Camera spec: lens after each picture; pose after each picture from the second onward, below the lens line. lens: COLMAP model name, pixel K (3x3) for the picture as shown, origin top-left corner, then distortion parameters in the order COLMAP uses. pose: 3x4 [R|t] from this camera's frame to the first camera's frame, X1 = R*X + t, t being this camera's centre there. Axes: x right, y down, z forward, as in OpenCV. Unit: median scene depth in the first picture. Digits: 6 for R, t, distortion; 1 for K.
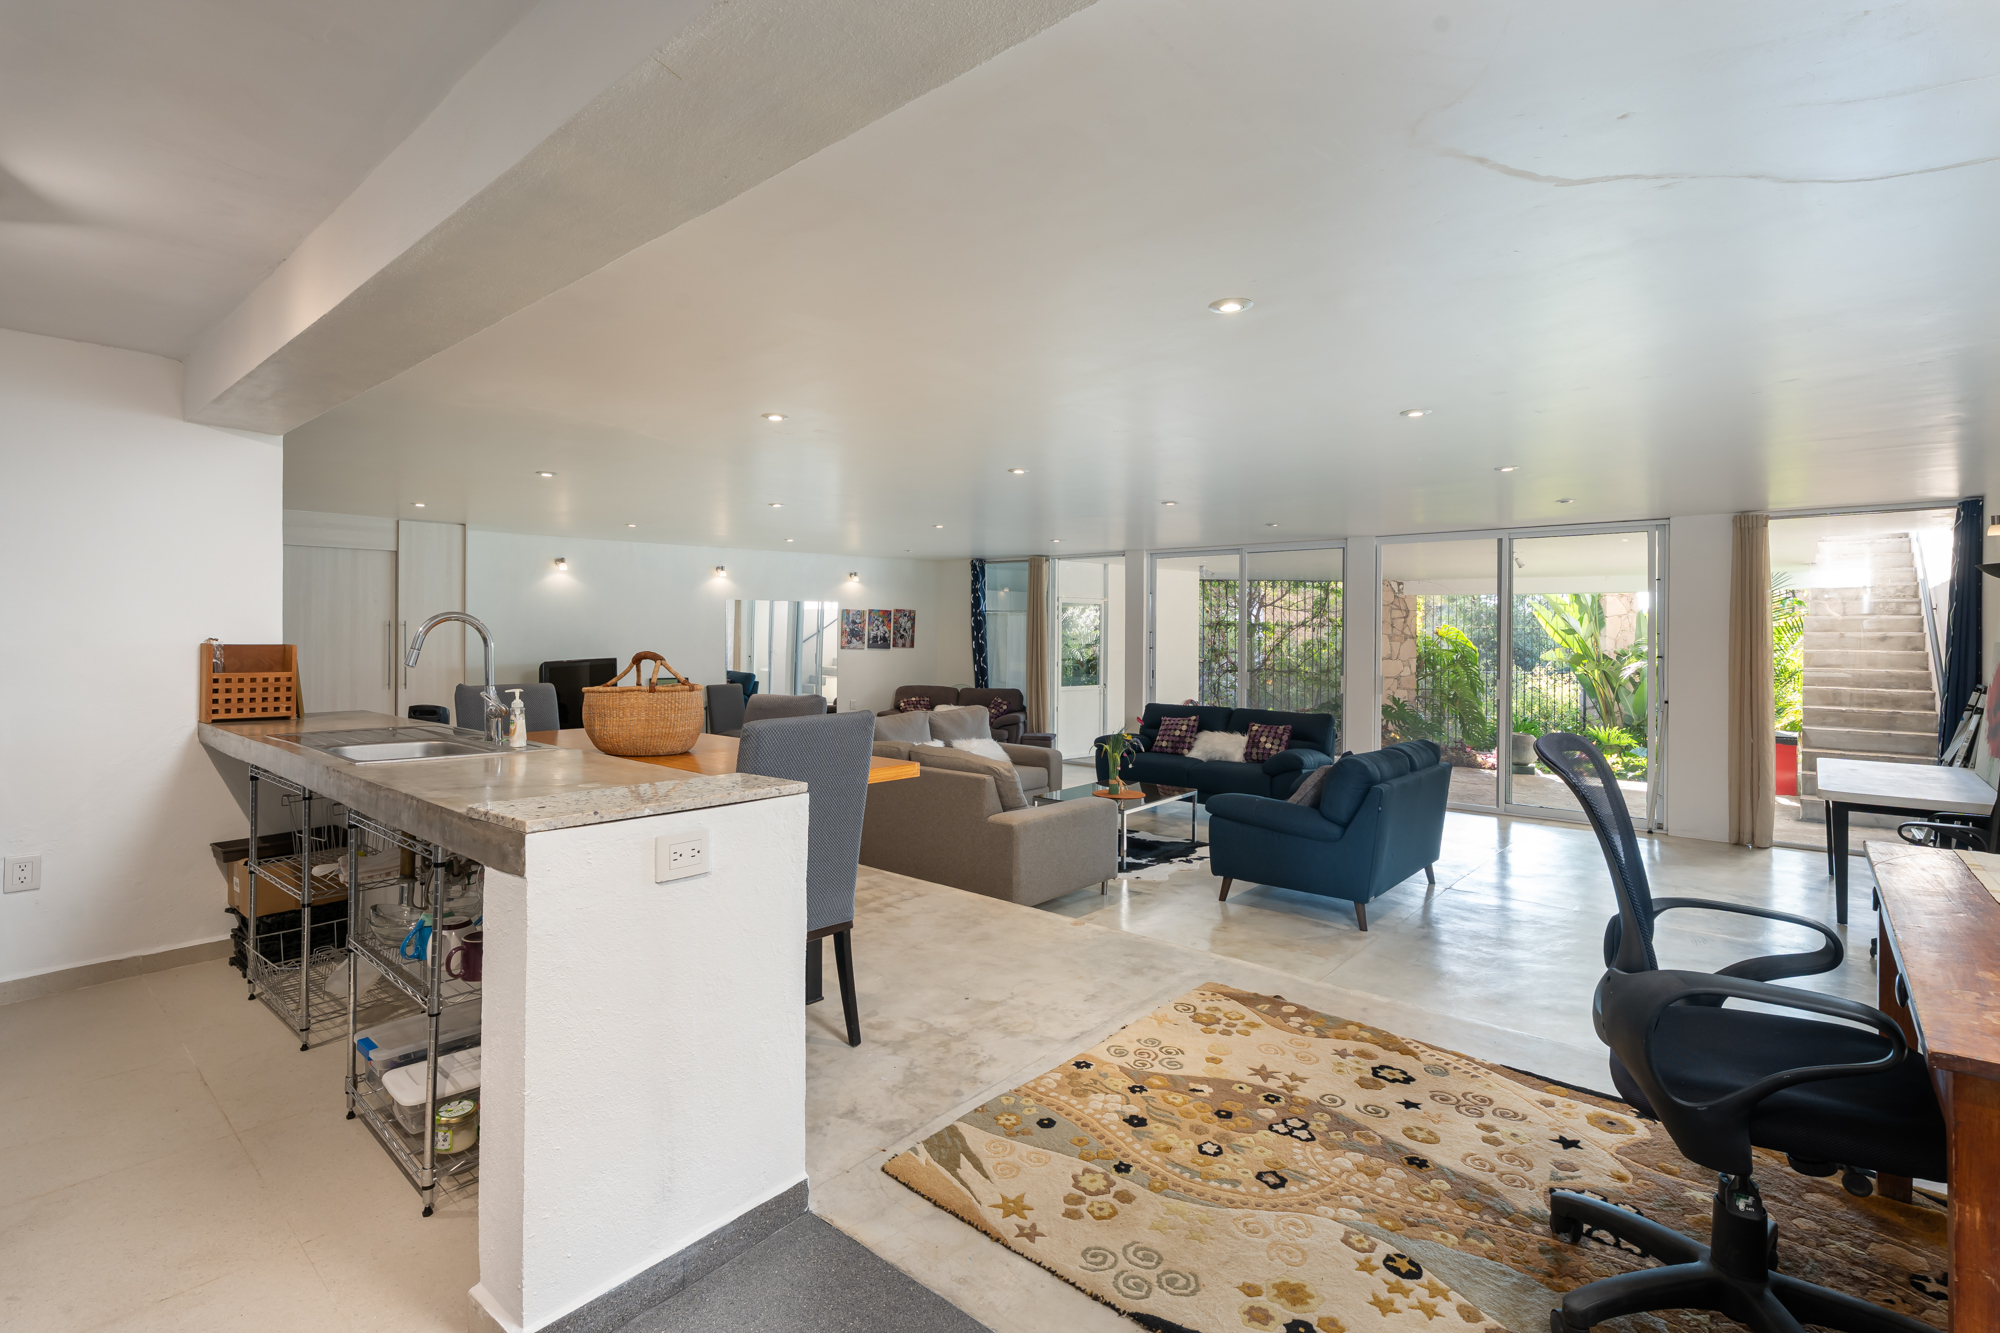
lens RADIAL K [[930.2, 0, 950.5], [0, 930.2, 632.4], [0, 0, 1]] dist [0.006712, 0.000099]
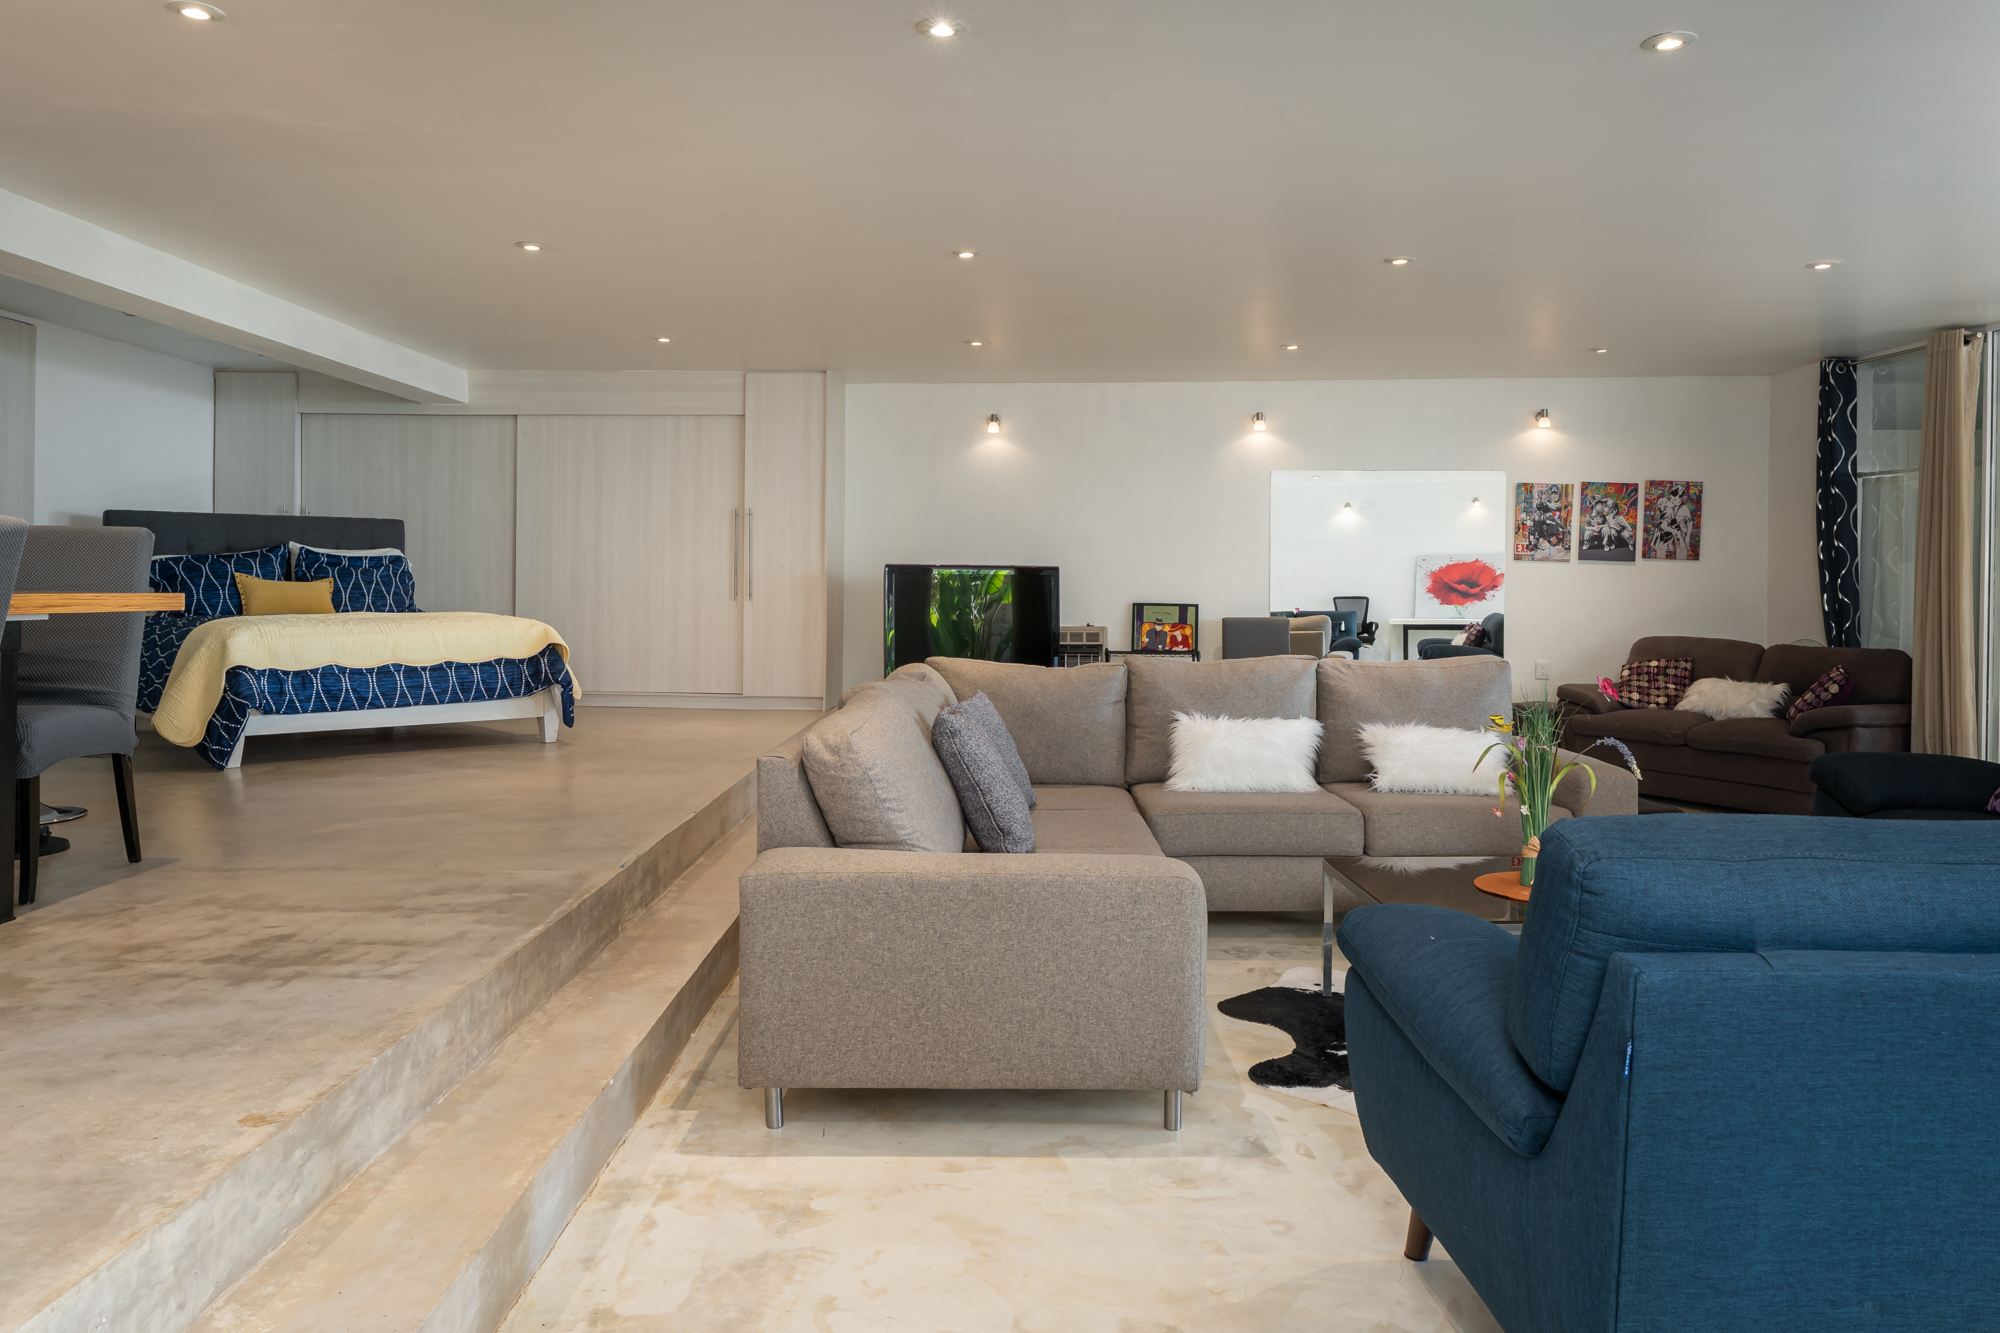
lens RADIAL K [[1362.5, 0, 1007.1], [0, 1362.5, 576.6], [0, 0, 1]] dist [-0.008231, 0.006705]
pose [[0.686665, 0.001349, -0.726973, 0.233298], [-0.005907, 0.999976, -0.003724, 0.030660], [0.726950, 0.006851, 0.686656, 0.268115]]
